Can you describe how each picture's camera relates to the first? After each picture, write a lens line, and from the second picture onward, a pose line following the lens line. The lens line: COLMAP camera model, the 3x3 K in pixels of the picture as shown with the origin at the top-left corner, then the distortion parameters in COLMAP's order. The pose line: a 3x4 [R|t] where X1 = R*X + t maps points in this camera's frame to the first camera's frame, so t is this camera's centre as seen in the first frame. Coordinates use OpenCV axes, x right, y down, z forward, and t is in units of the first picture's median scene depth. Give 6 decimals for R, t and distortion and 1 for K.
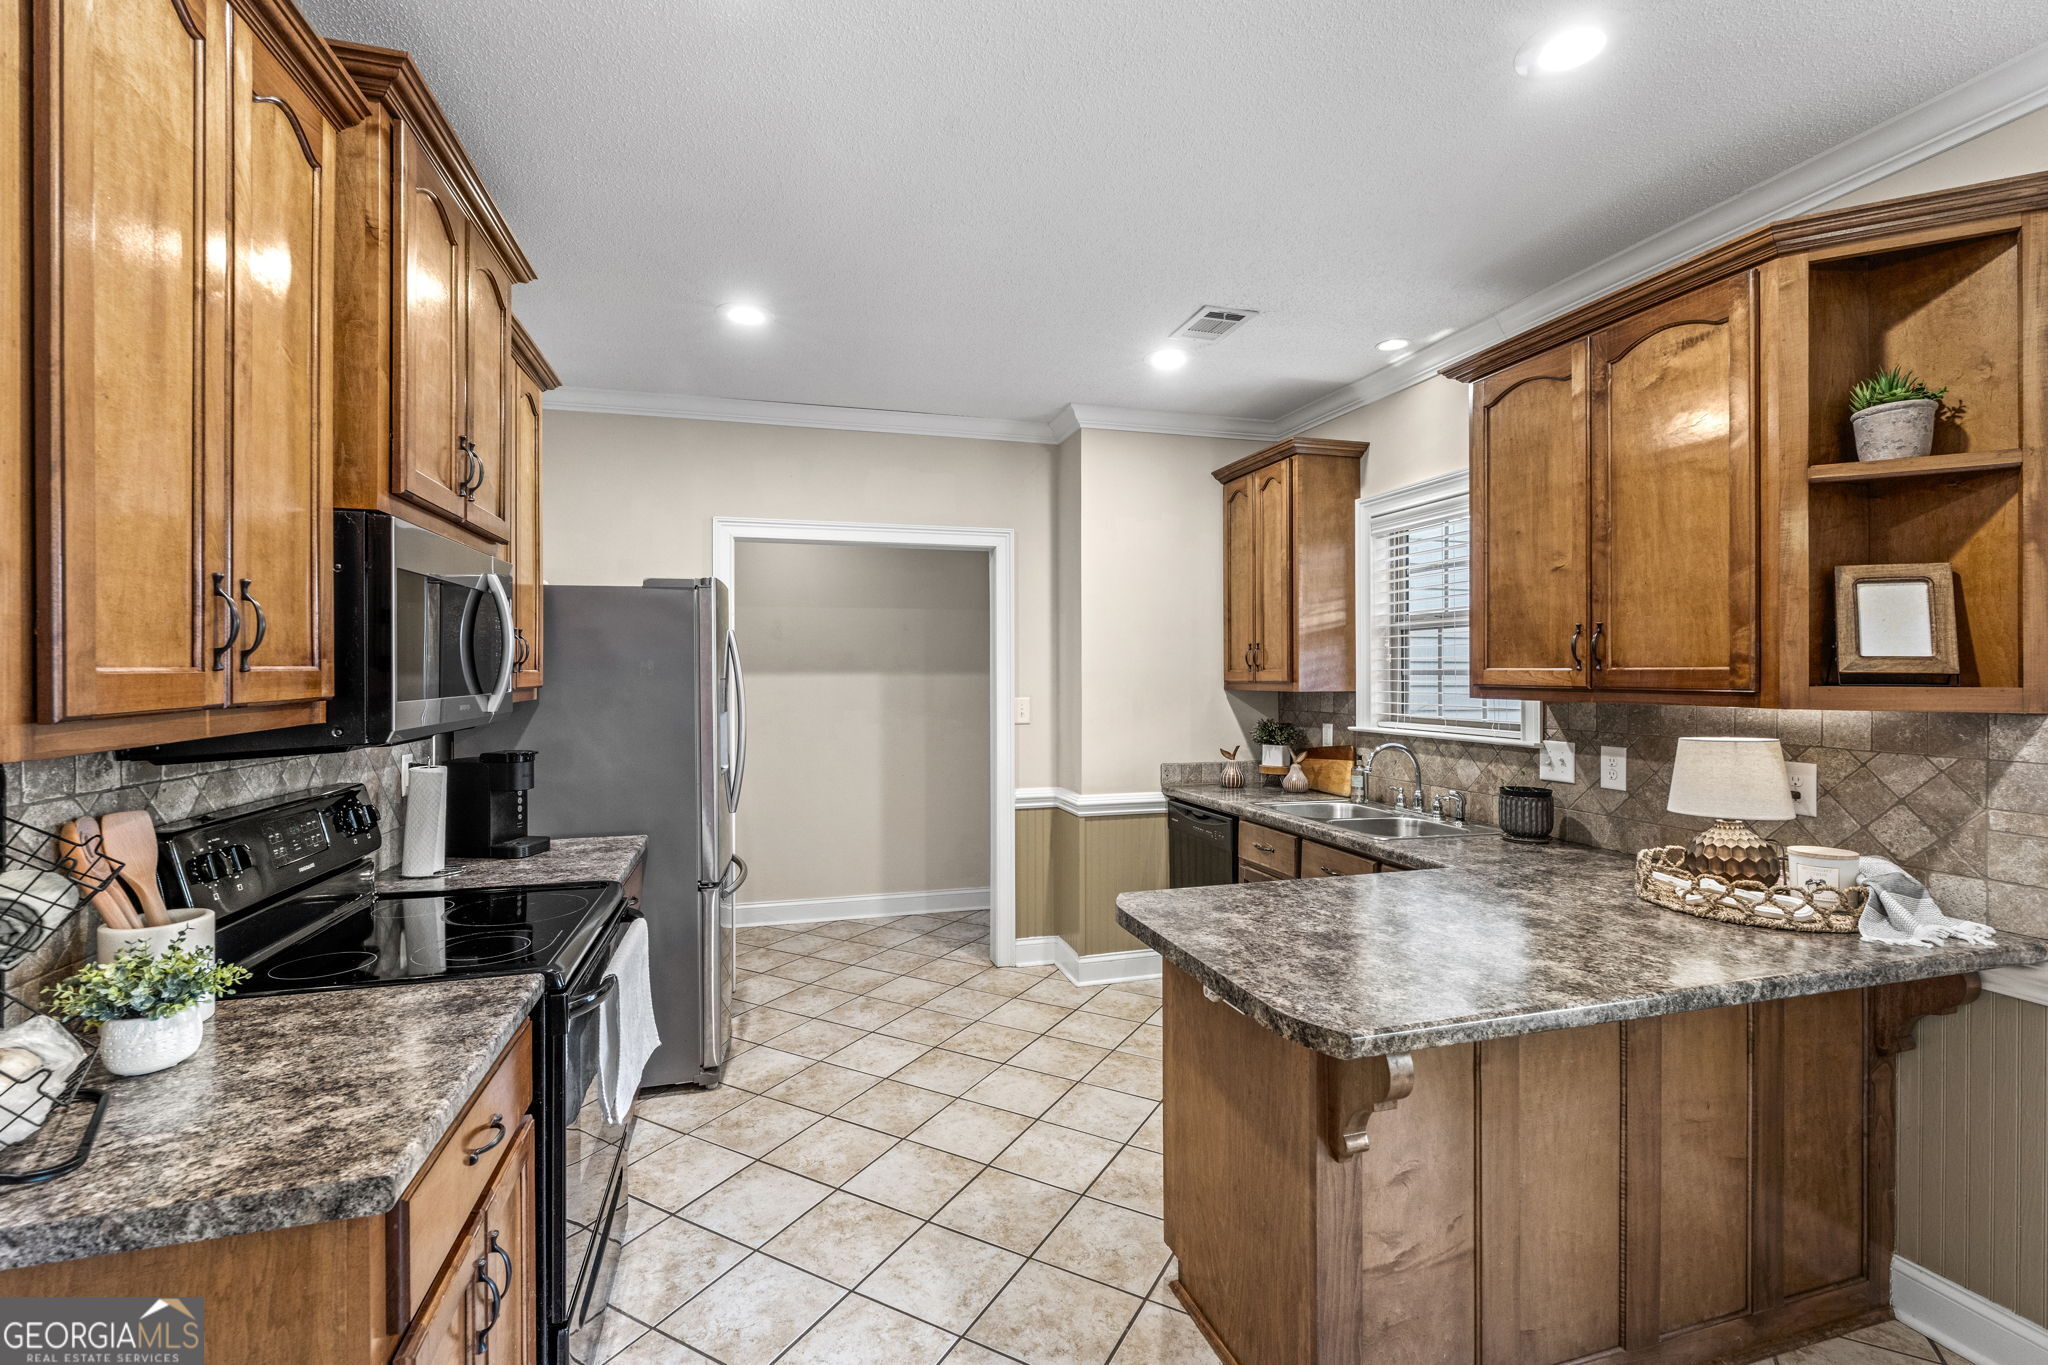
lens RADIAL K [[903.3, 0, 1023.4], [0, 903.3, 672.1], [0, 0, 1]] dist [-0.006317, 0.000828]
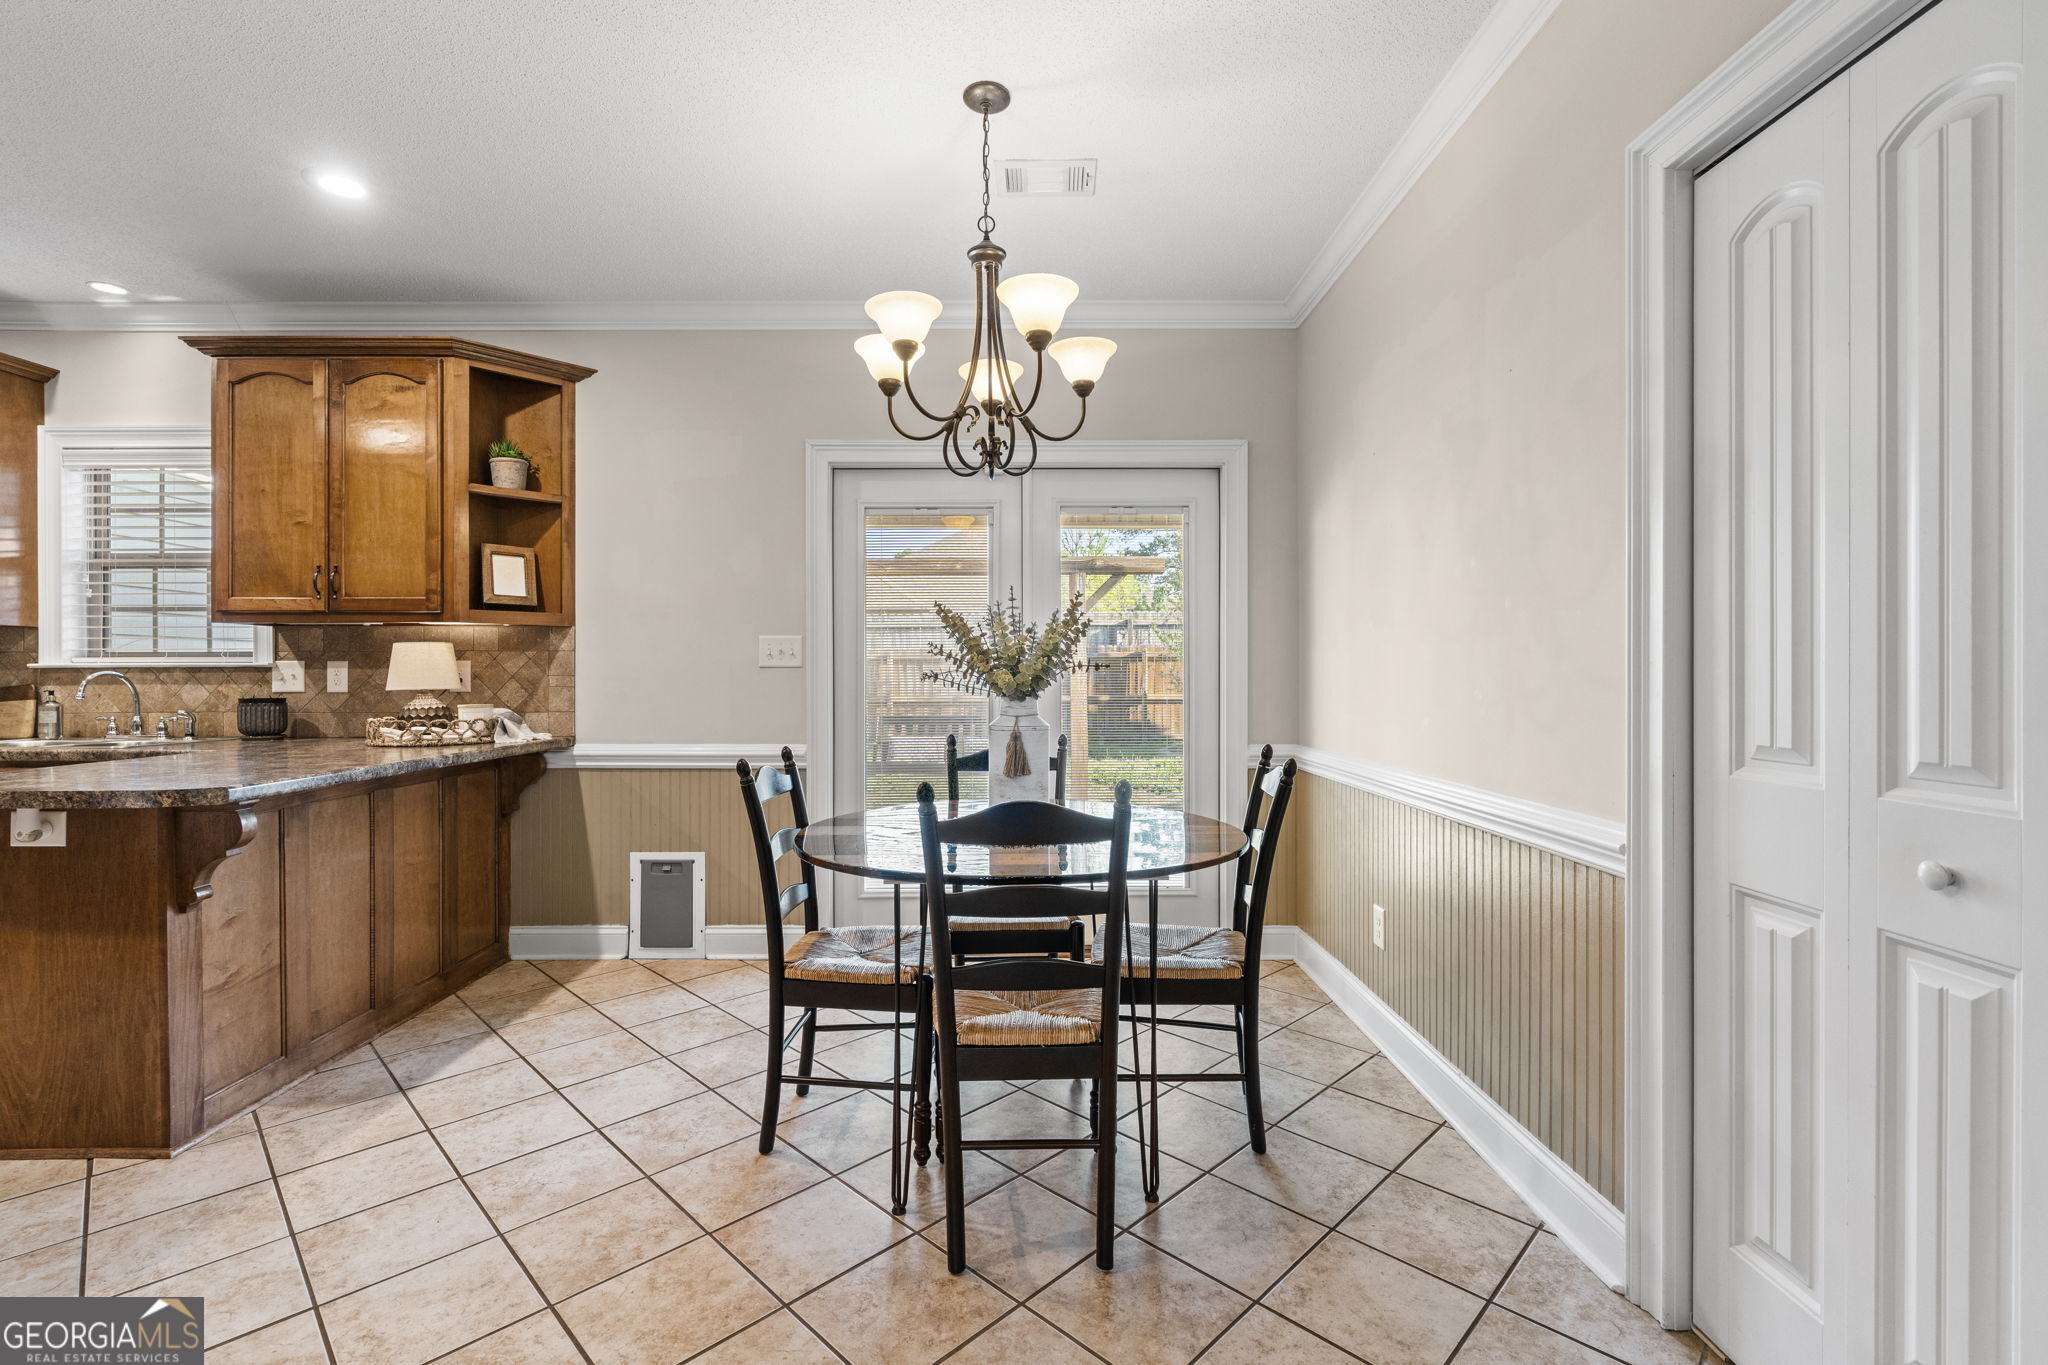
lens RADIAL K [[903.3, 0, 1023.4], [0, 903.3, 672.1], [0, 0, 1]] dist [-0.006317, 0.000828]
pose [[0.270857, -0.000210, 0.962620, -0.459115], [0.001013, 0.999999, -0.000067, 0.123159], [-0.962619, 0.000993, 0.270857, -0.450488]]
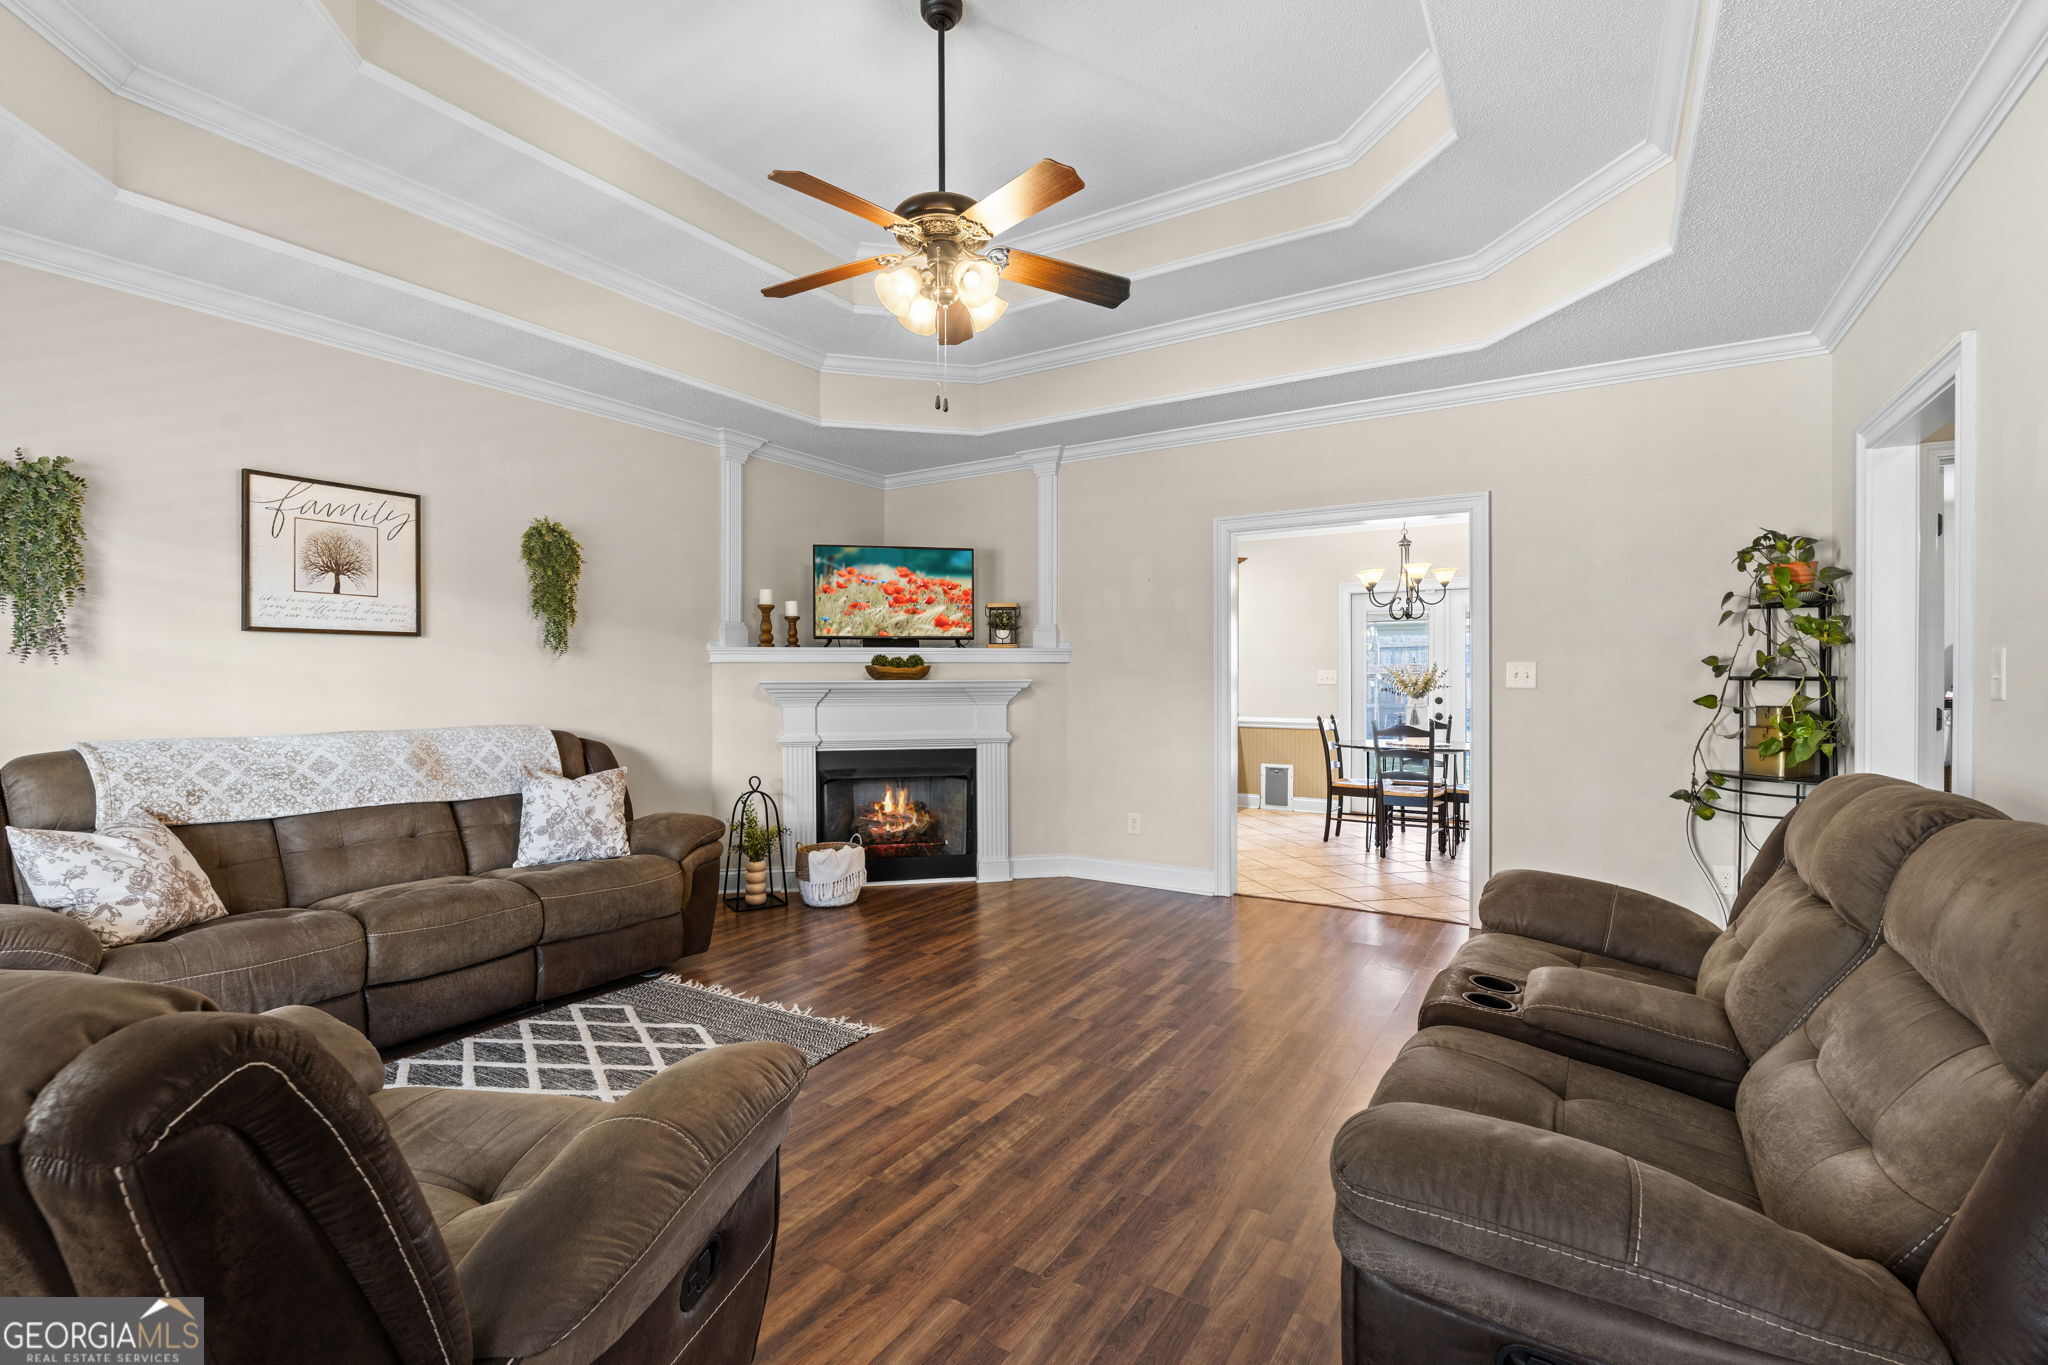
lens RADIAL K [[903.3, 0, 1023.4], [0, 903.3, 672.1], [0, 0, 1]] dist [-0.006317, 0.000828]
pose [[0.745343, 0.007307, 0.666641, -2.439663], [-0.002086, 0.999961, -0.008629, 0.095693], [-0.666677, 0.005041, 0.745329, -1.536685]]
